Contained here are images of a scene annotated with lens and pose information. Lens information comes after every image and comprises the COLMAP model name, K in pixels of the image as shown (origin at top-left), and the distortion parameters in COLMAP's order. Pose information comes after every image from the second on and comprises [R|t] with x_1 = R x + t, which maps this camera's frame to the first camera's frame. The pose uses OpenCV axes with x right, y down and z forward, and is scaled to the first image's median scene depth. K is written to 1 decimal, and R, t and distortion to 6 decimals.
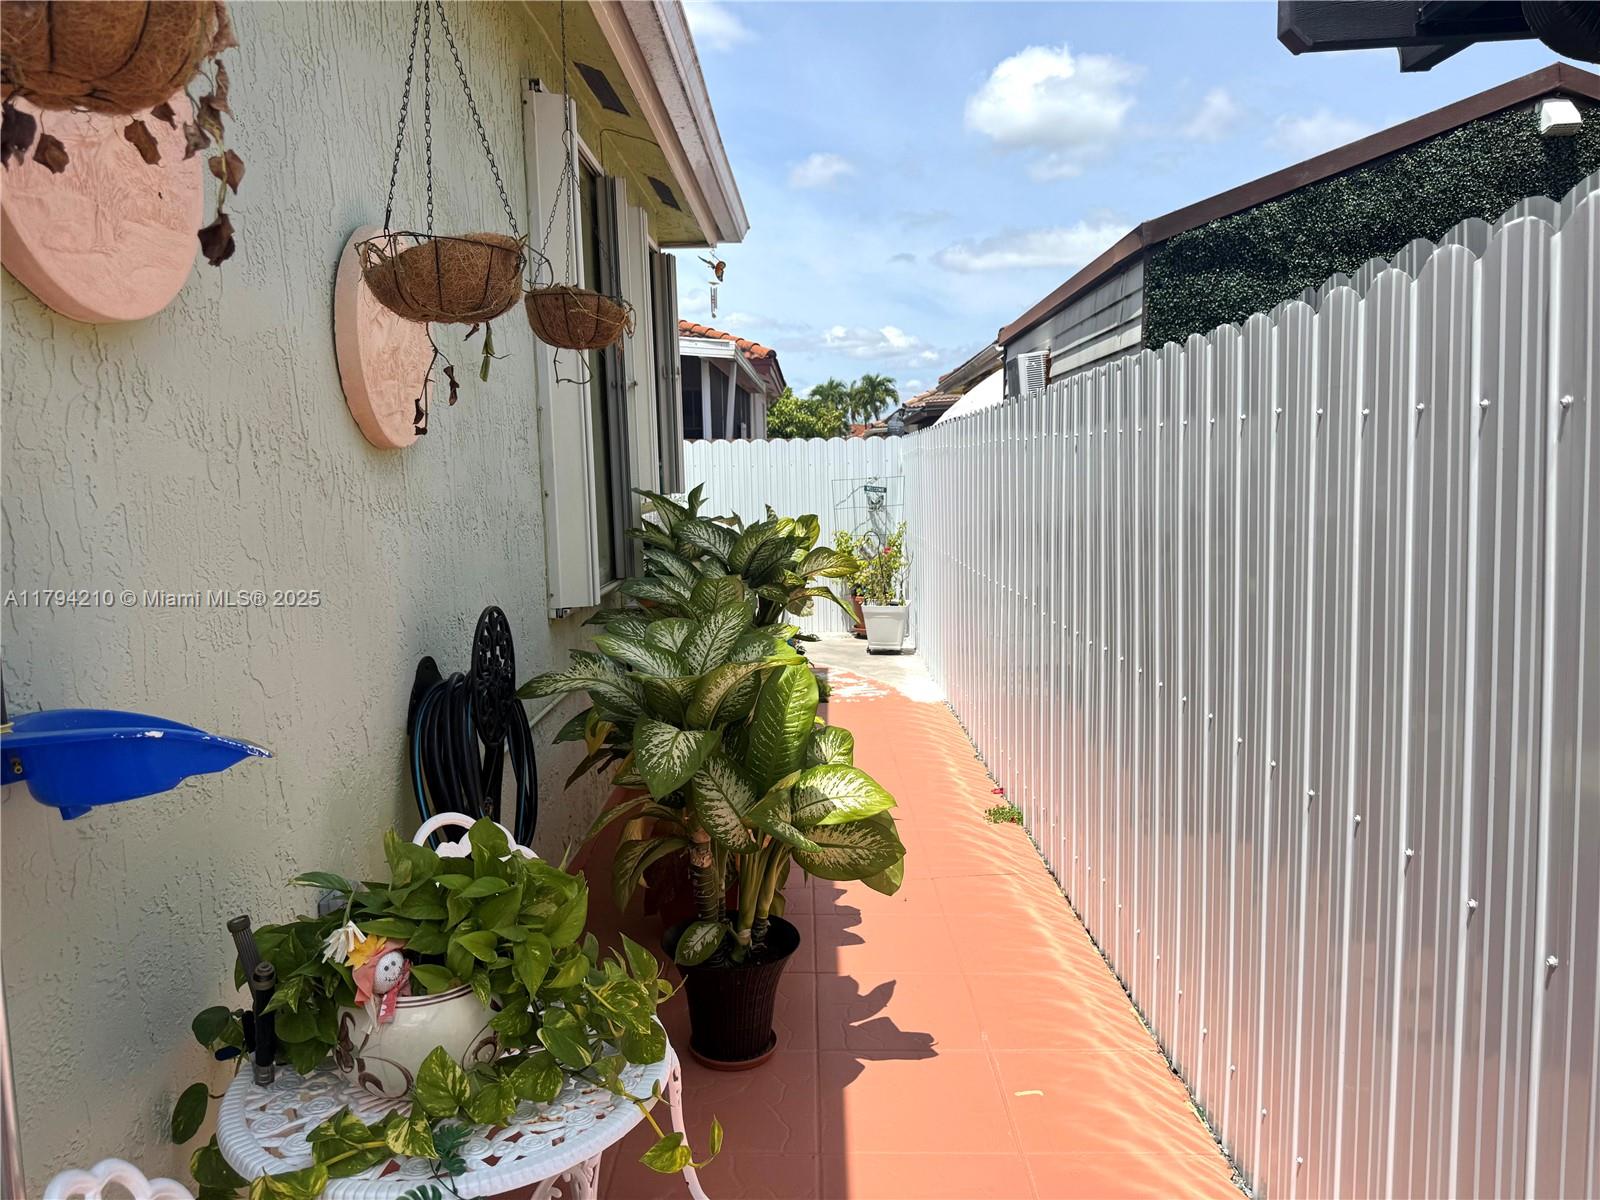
lens RADIAL K [[1125.9, 0, 804.7], [0, 1125.9, 607.4], [0, 0, 1]] dist [0.140190, -0.248986]
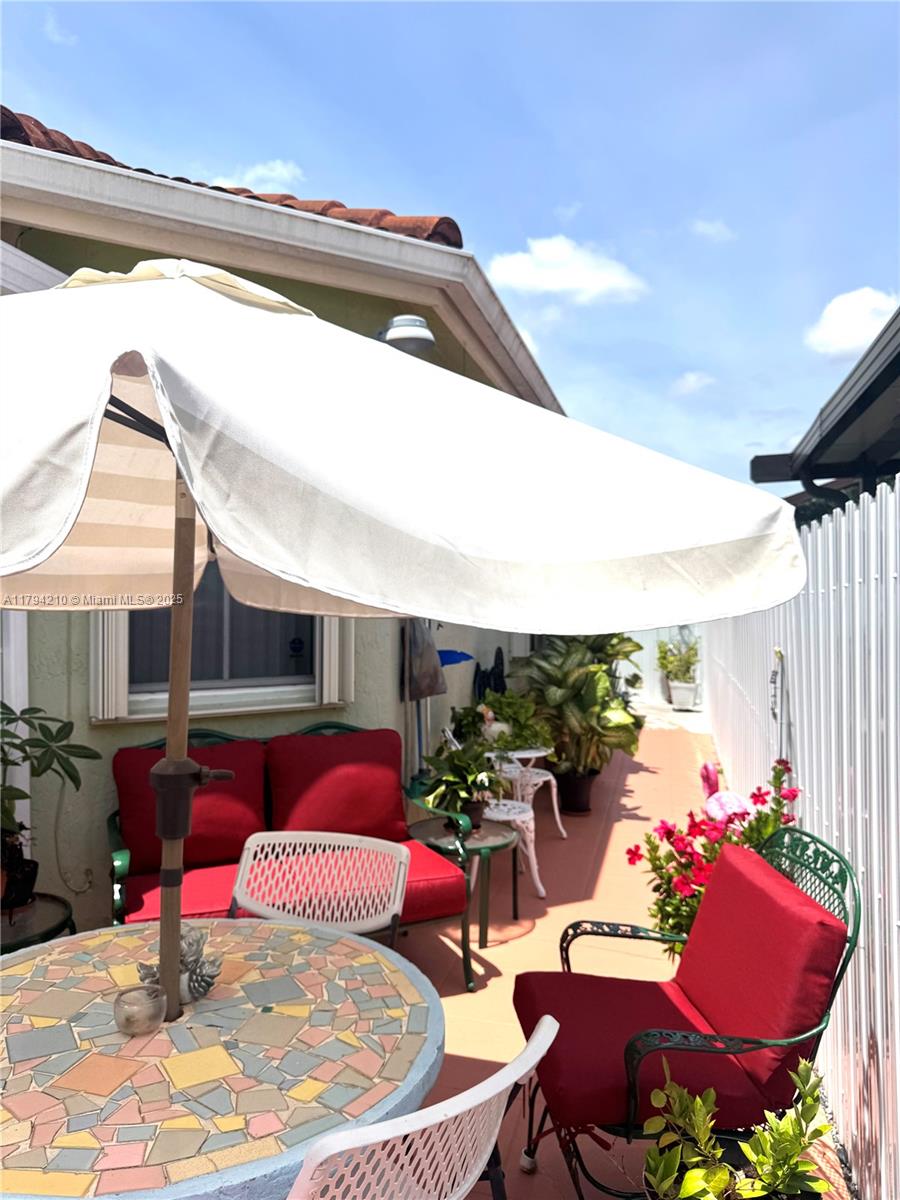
lens RADIAL K [[844.4, 0, 450.0], [0, 844.4, 600.0], [0, 0, 1]] dist [0.140190, -0.248986]
pose [[0.968524, 0.025503, -0.247609, 0.150954], [-0.055402, 0.991872, -0.114545, 0.138519], [0.242675, 0.124658, 0.962065, -1.193903]]
